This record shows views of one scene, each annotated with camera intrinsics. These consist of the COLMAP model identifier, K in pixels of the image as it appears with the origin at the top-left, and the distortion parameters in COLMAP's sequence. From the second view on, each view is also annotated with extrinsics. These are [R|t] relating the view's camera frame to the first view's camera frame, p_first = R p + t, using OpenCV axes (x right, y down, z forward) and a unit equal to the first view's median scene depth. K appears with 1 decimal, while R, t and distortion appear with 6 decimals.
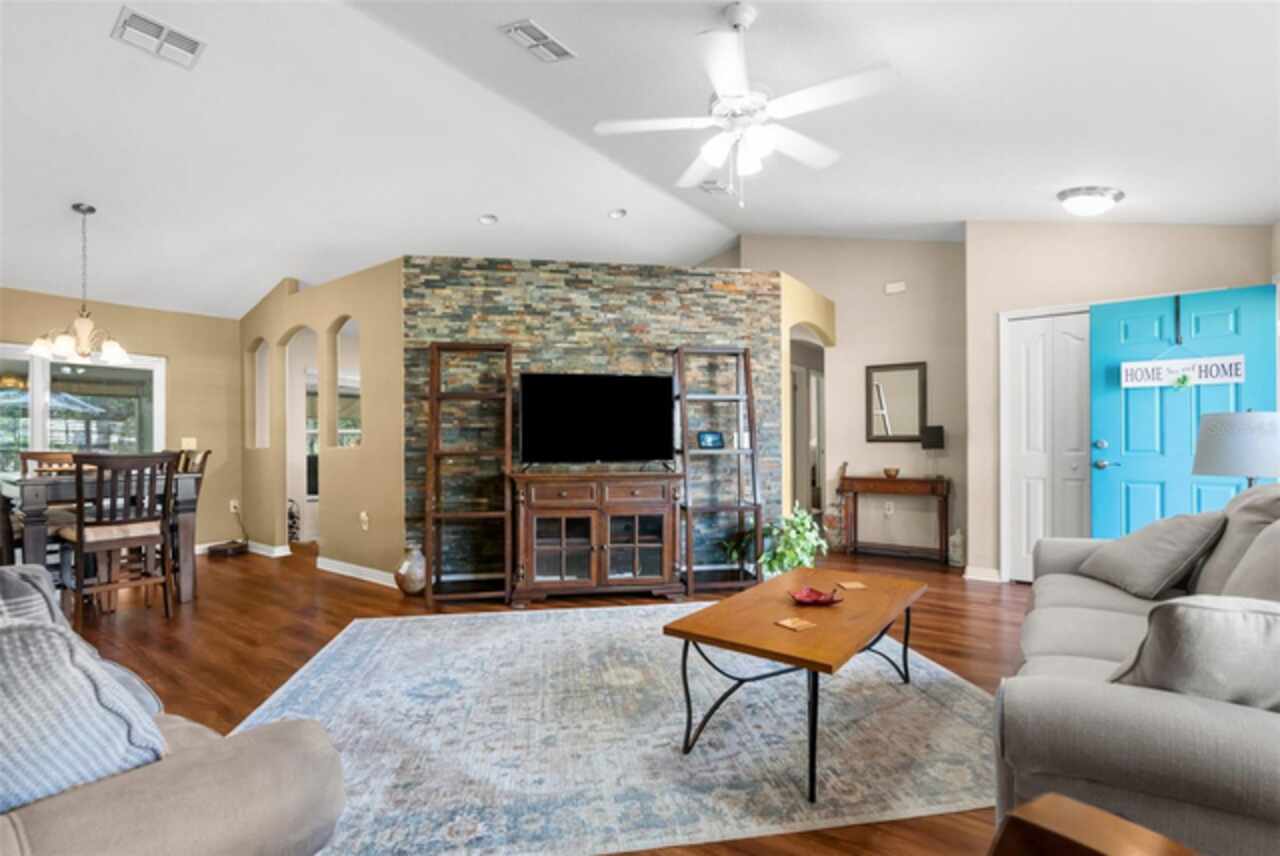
lens RADIAL K [[601.3, 0, 659.3], [0, 601.3, 432.4], [0, 0, 1]] dist [0.003938, 0.000578]
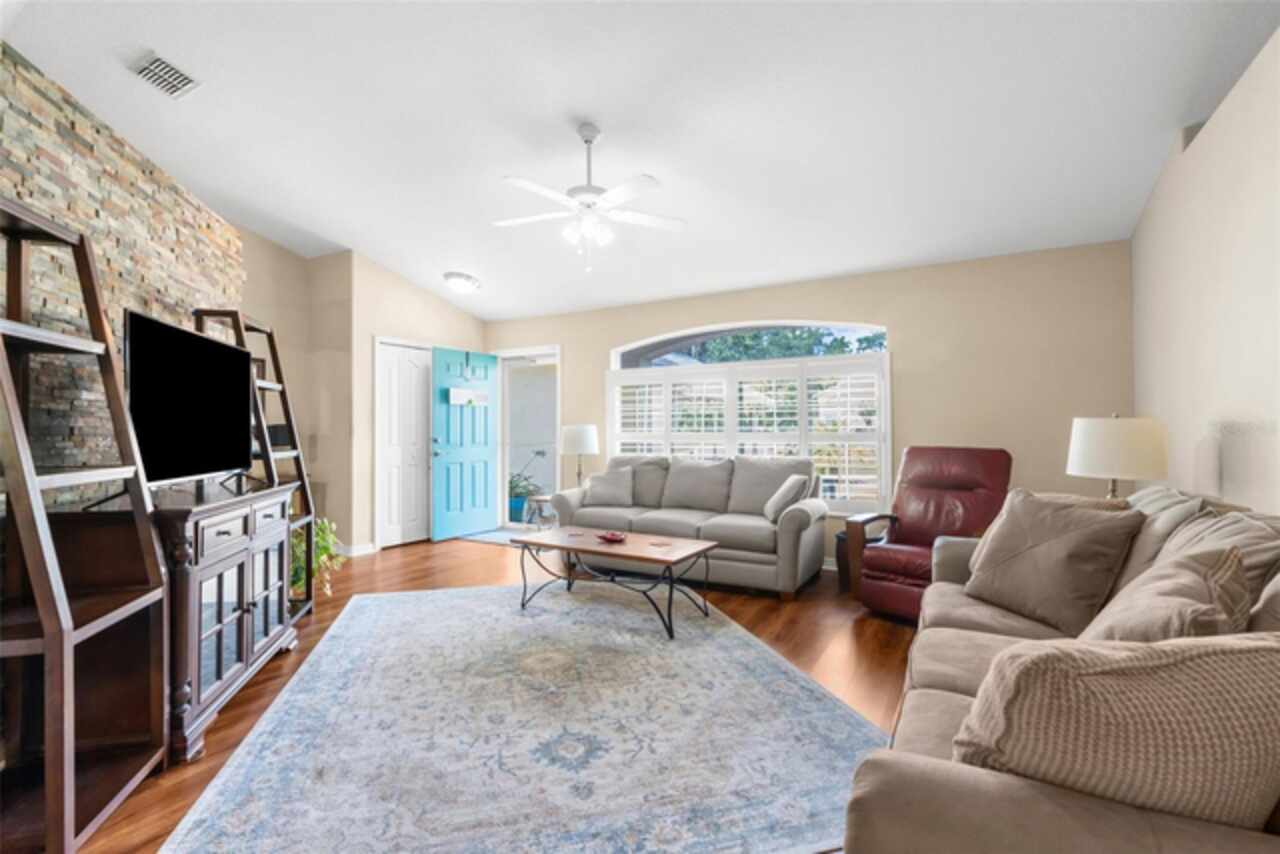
lens RADIAL K [[569.3, 0, 642.9], [0, 569.3, 428.3], [0, 0, 1]] dist [-0.003348, -0.000003]
pose [[-0.091223, 0.009343, 0.995787, -0.755202], [-0.007107, 0.999924, -0.010033, 0.000379], [-0.995805, -0.007993, -0.091150, 0.640032]]
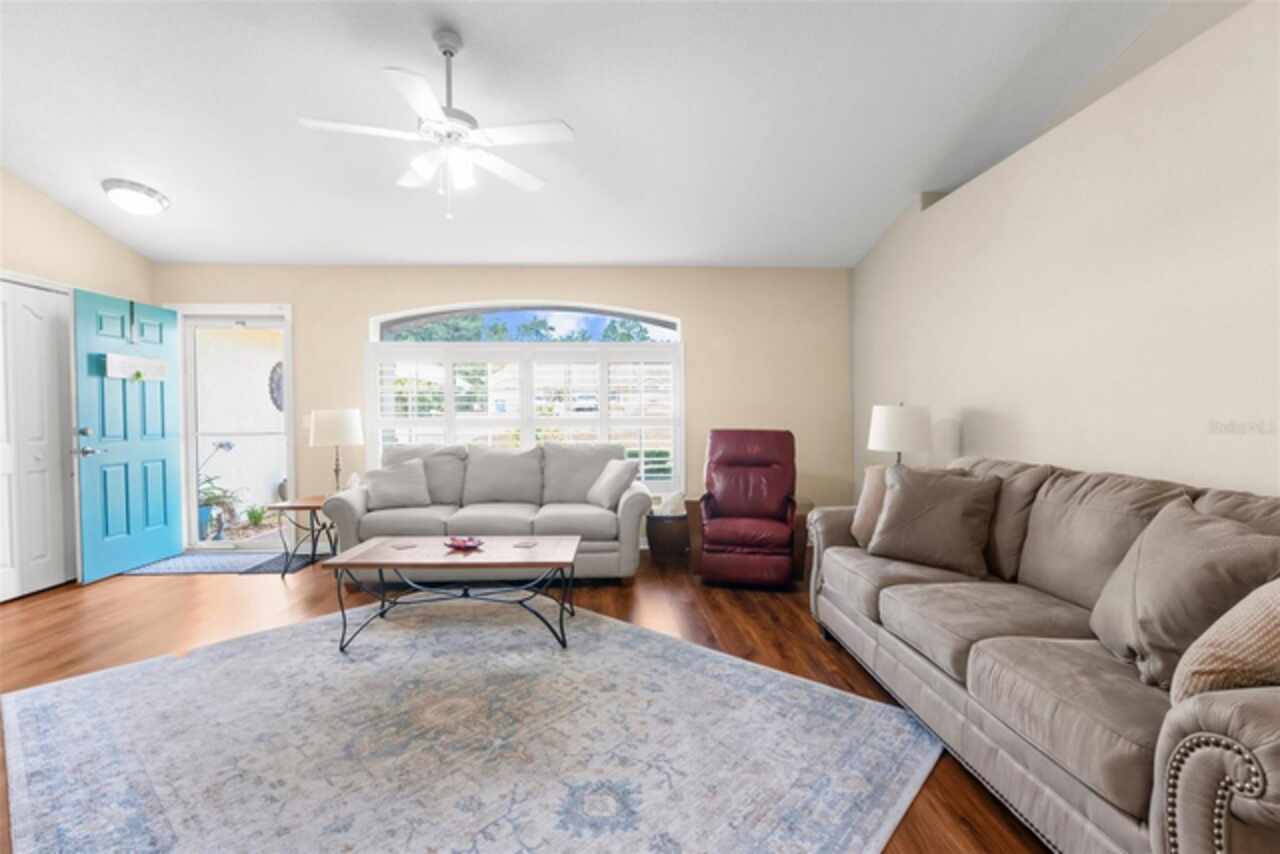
lens RADIAL K [[569.8, 0, 634.7], [0, 569.8, 428.7], [0, 0, 1]] dist [-0.001736, -0.000170]
pose [[-0.612376, -0.013136, 0.790457, -0.583342], [-0.001362, 0.999878, 0.015560, -0.000412], [-0.790565, 0.008452, -0.612319, 0.888090]]
